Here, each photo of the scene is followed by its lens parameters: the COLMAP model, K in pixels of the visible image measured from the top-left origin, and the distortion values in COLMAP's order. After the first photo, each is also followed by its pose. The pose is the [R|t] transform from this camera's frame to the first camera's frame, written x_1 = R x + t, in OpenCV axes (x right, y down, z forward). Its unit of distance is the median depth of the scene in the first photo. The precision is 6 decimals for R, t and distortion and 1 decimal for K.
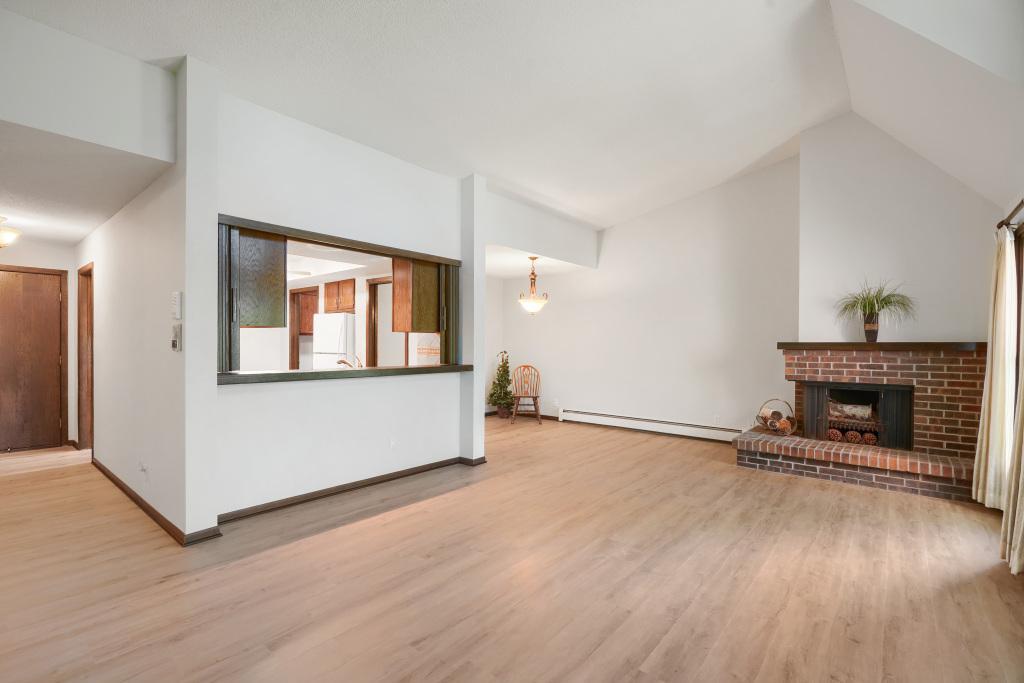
lens RADIAL K [[470.6, 0, 512.0], [0, 470.6, 341.5], [0, 0, 1]] dist [-0.000459, -0.000091]
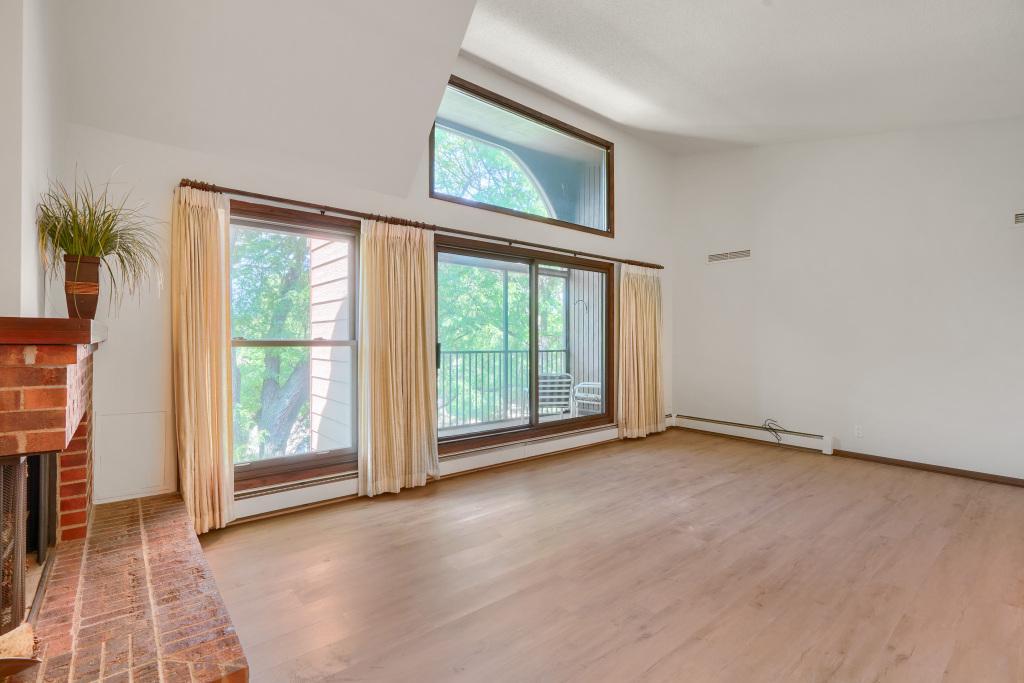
lens RADIAL K [[470.6, 0, 512.0], [0, 470.6, 341.5], [0, 0, 1]] dist [-0.000459, -0.000091]
pose [[-0.984458, -0.011029, 0.175275, 0.435823], [-0.011324, 0.999936, -0.000680, 0.019251], [-0.175256, -0.002655, -0.984519, 2.032029]]
